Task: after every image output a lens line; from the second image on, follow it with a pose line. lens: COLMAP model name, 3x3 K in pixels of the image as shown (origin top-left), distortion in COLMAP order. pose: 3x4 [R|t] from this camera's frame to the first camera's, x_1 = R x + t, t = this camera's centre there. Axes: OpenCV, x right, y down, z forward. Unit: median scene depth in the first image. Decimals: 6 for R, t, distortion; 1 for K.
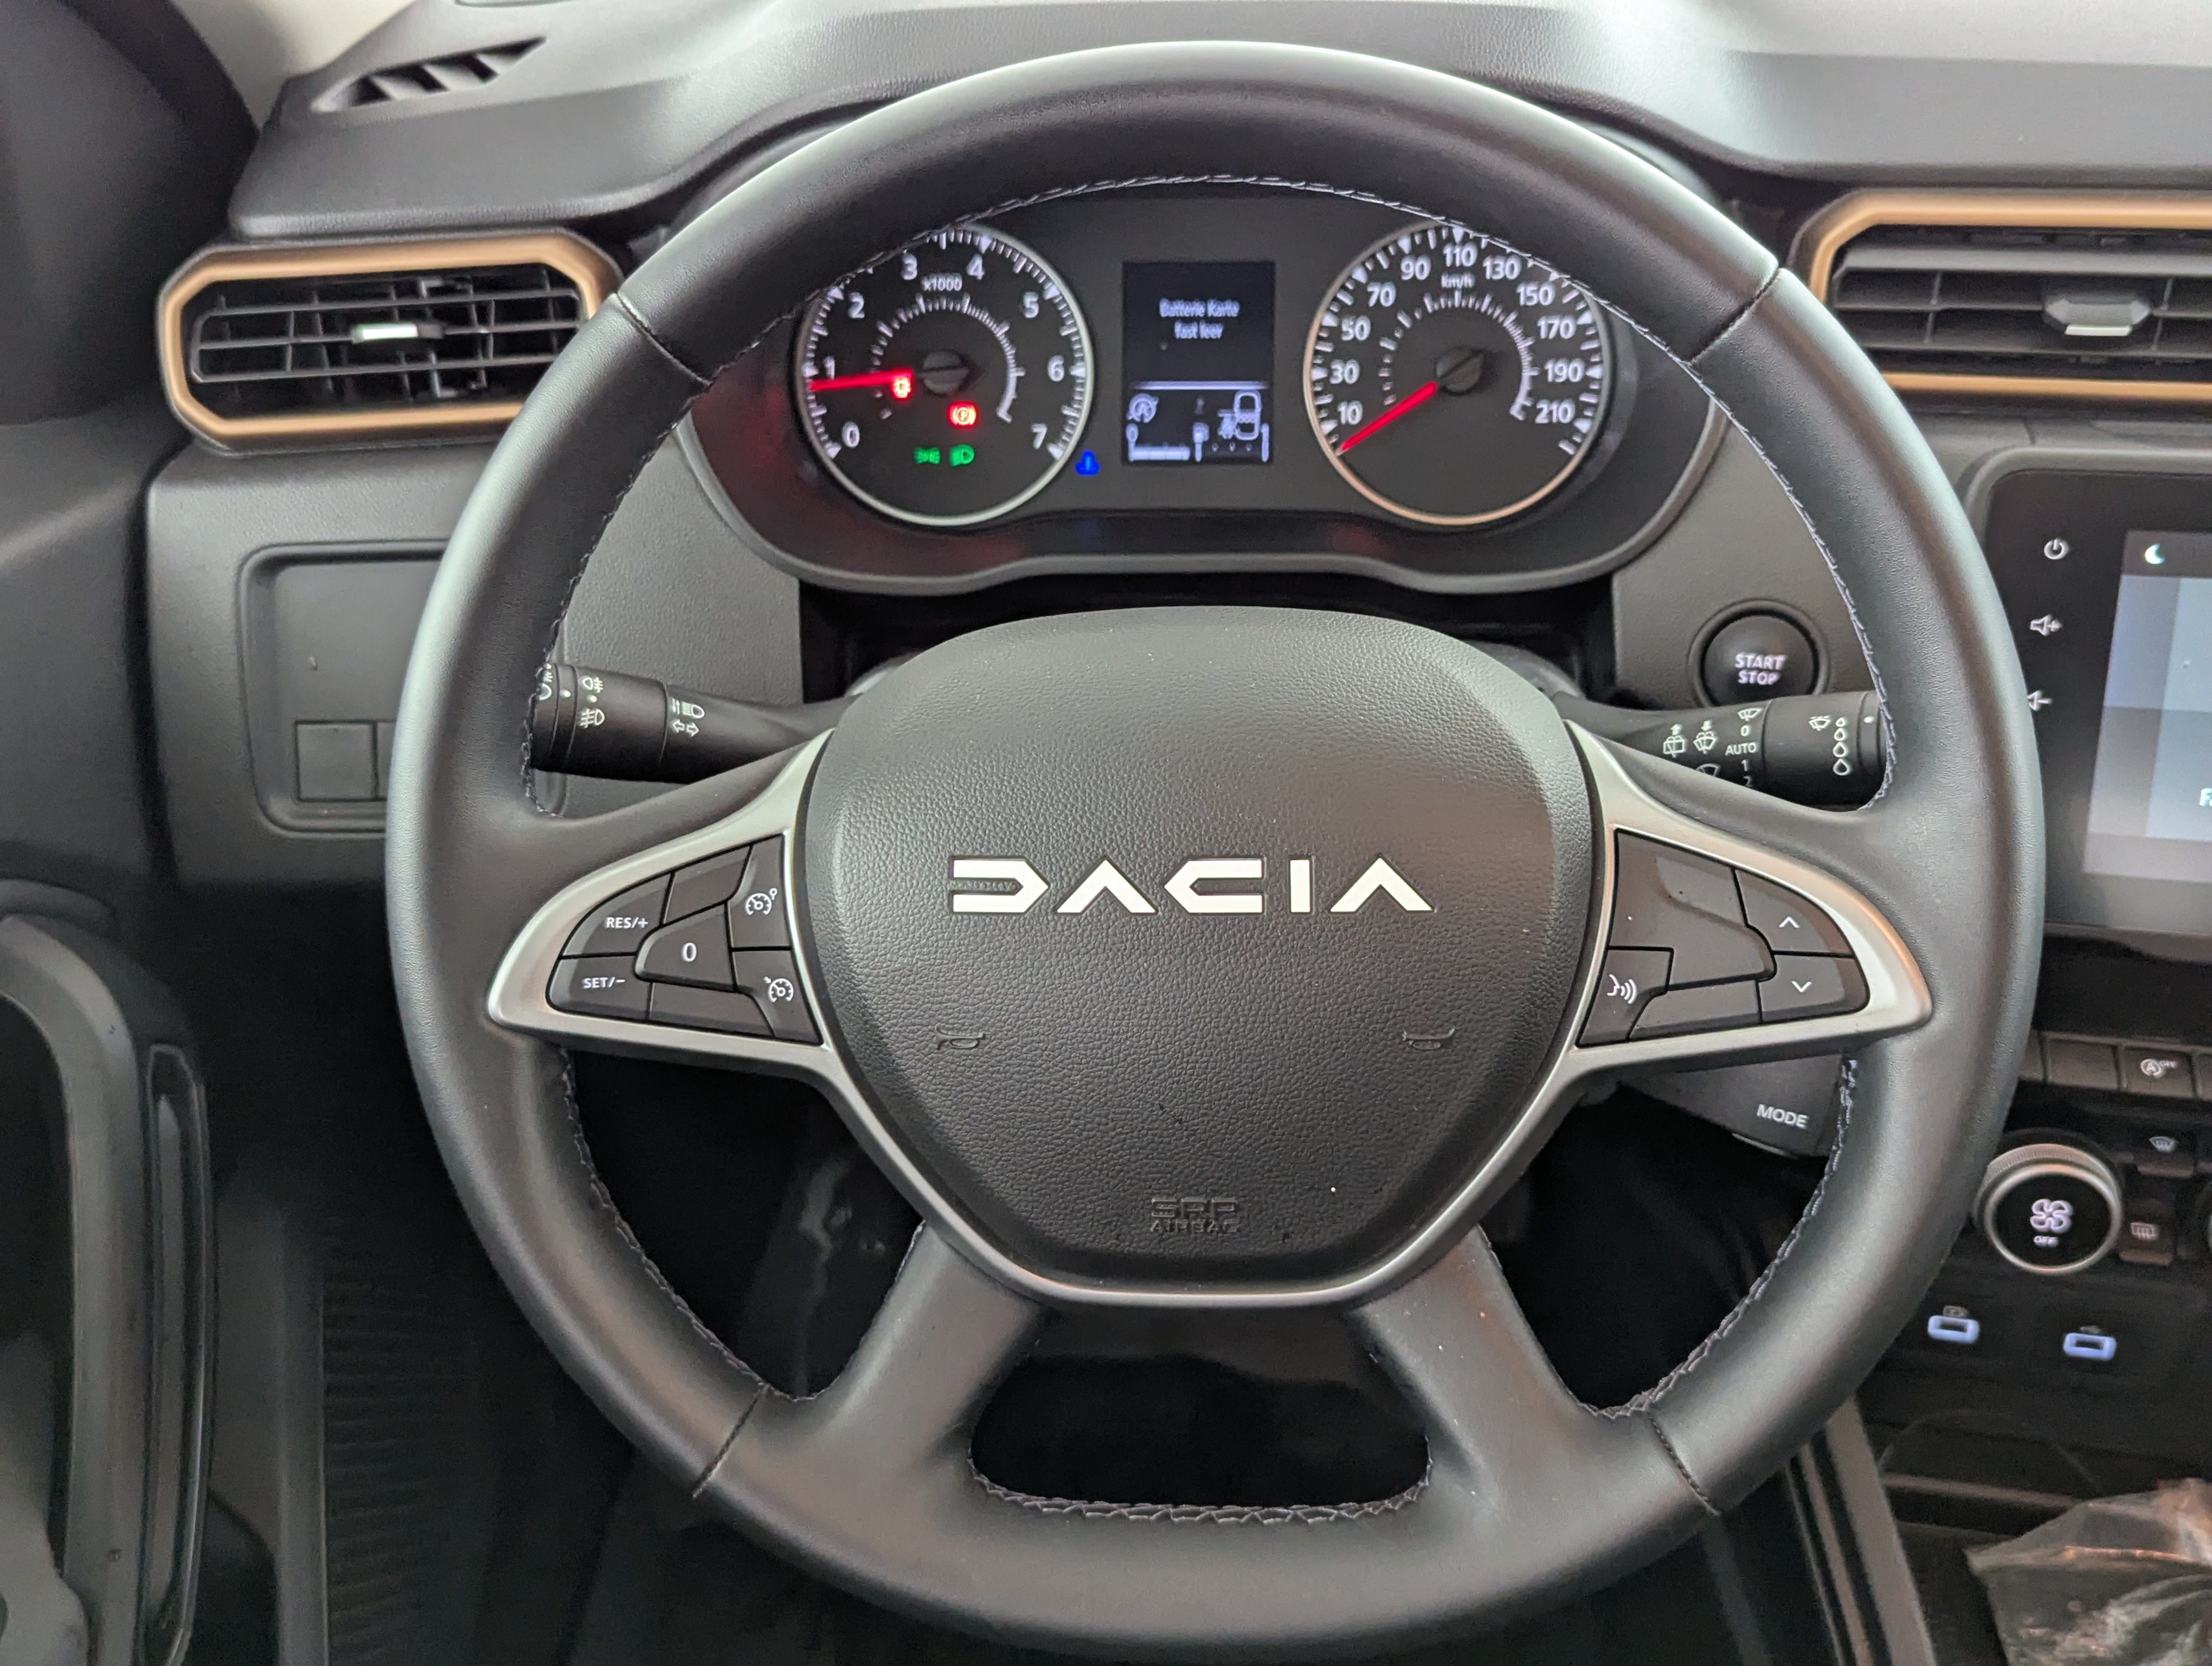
lens RADIAL K [[2068.1, 0, 1103.7], [0, 2068.1, 810.4], [0, 0, 1]] dist [0.037659, 0.000000]
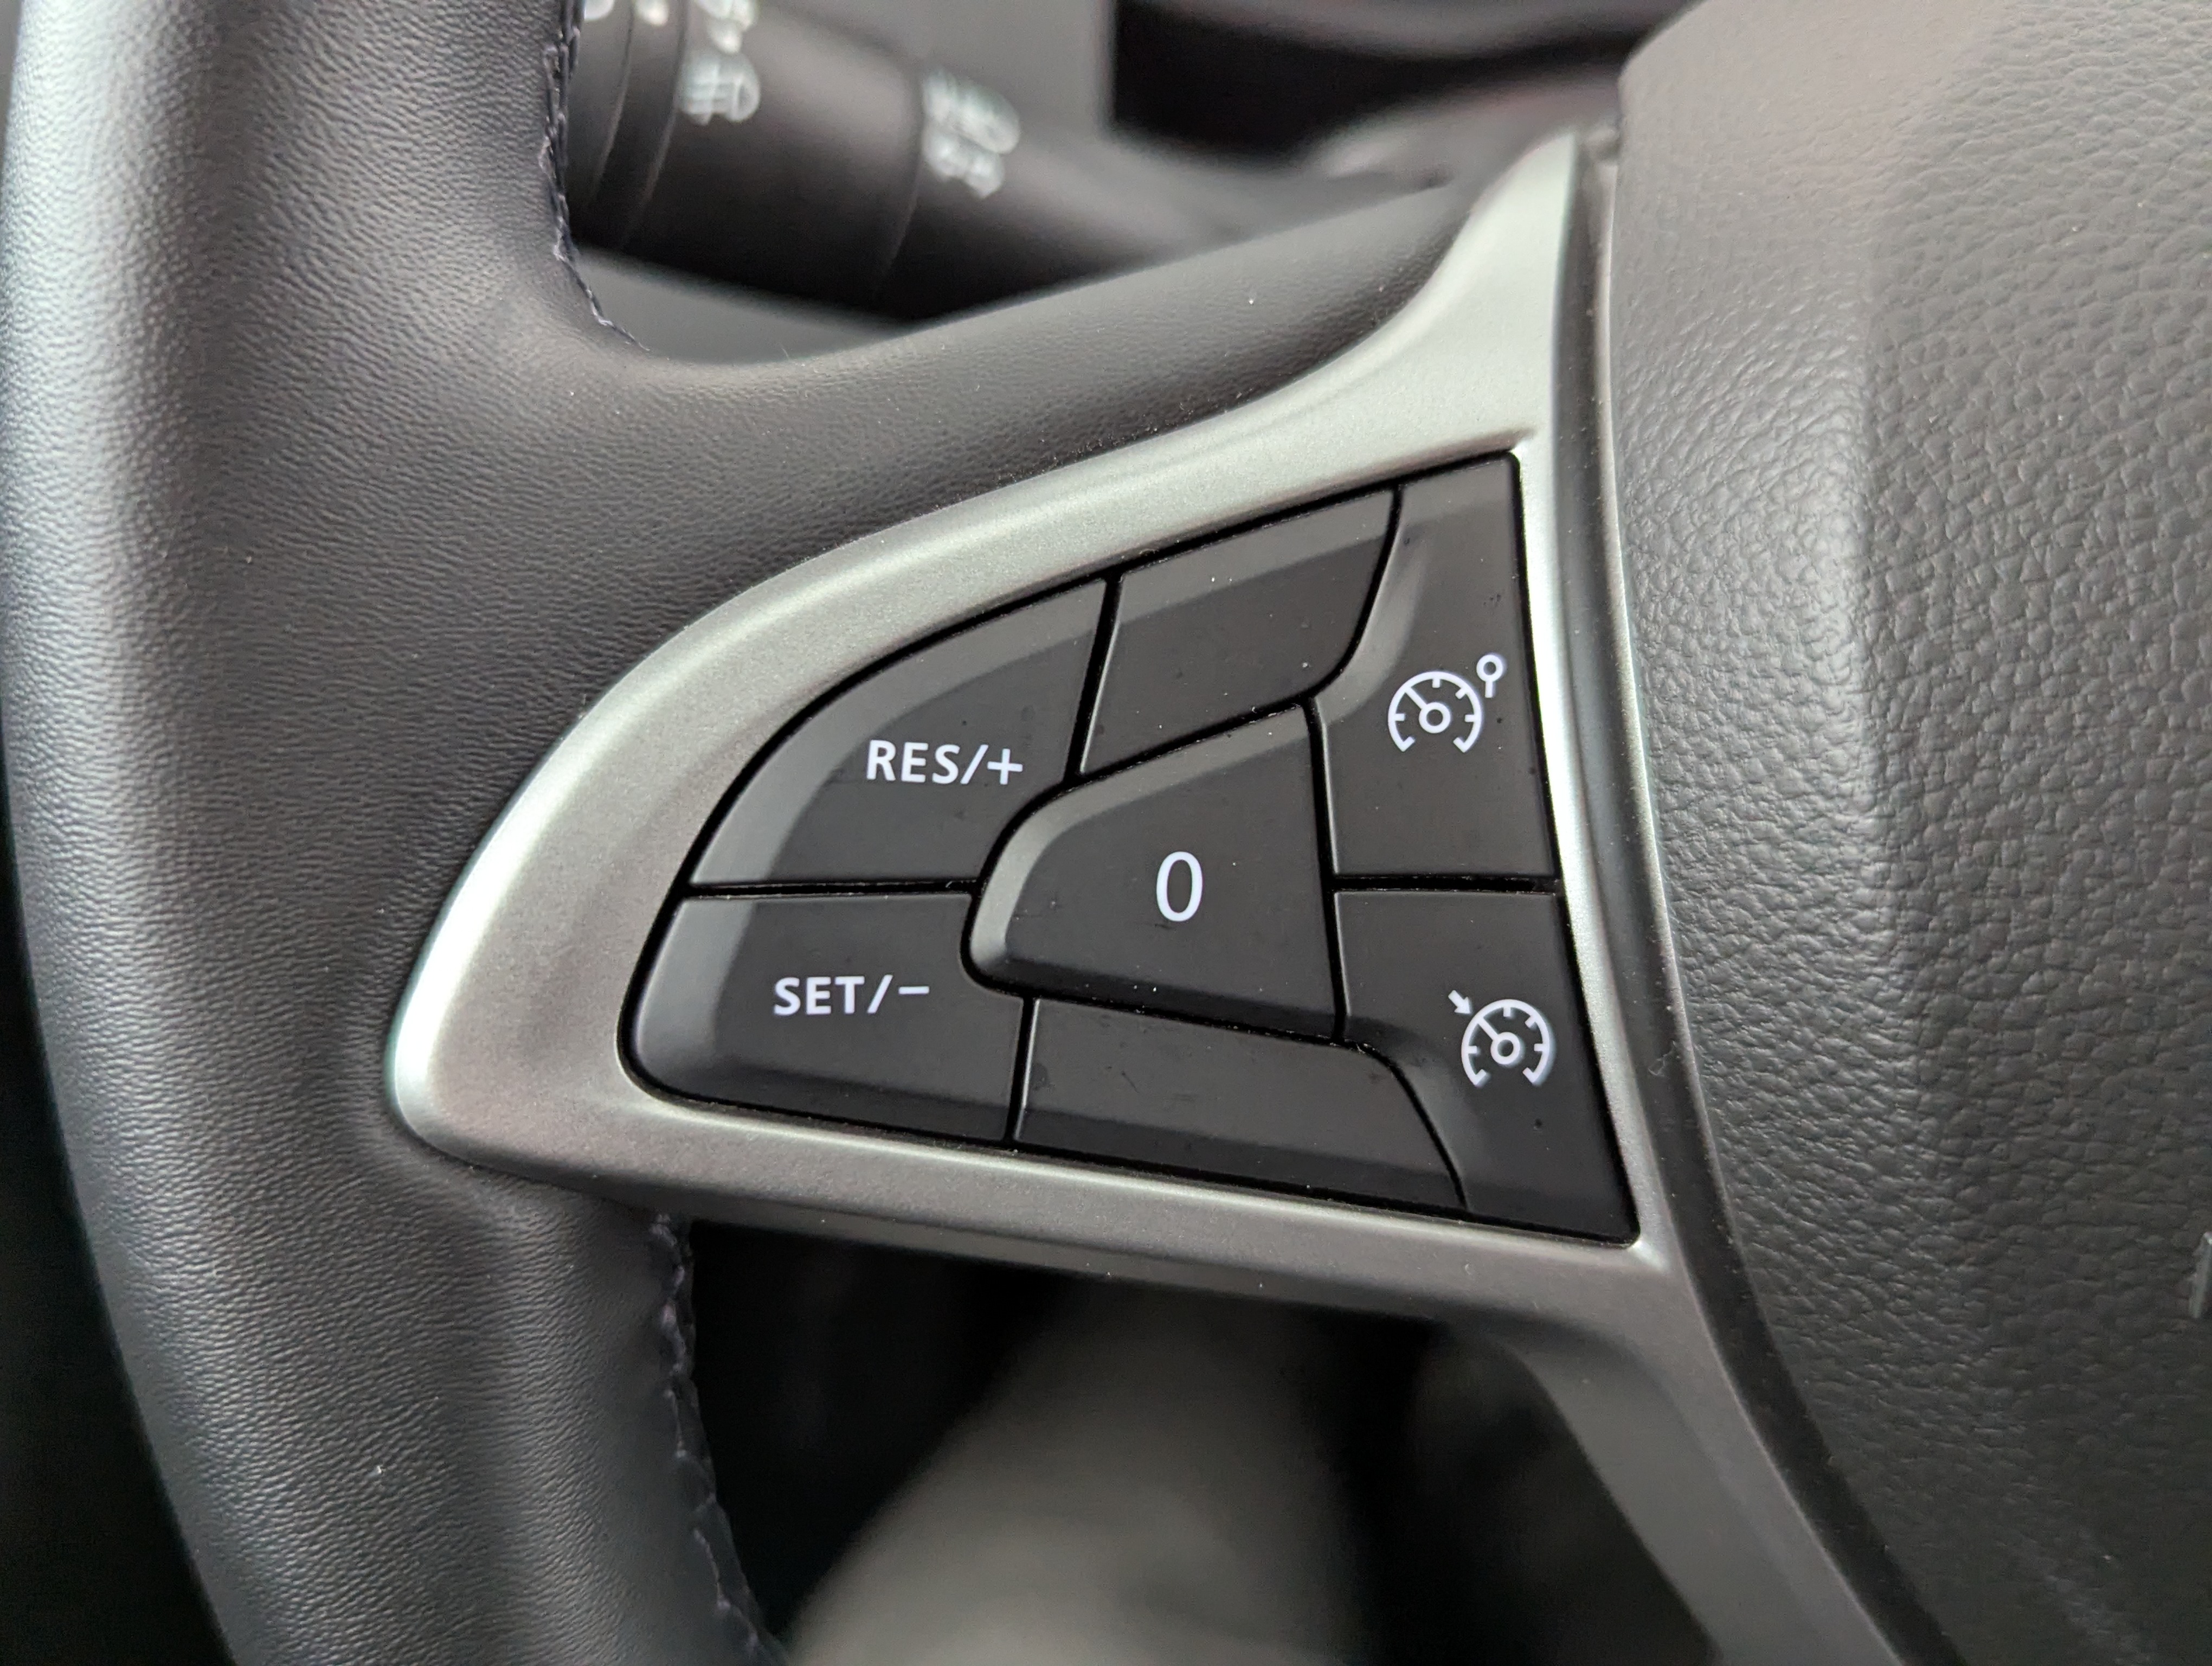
lens RADIAL K [[2068.1, 0, 1101.0], [0, 2068.1, 818.2], [0, 0, 1]] dist [0.037659, 0.000000]
pose [[0.998604, 0.047985, 0.022068, -0.138959], [-0.050613, 0.988840, 0.140123, 0.015627], [-0.015098, -0.141044, 0.989888, 0.480072]]
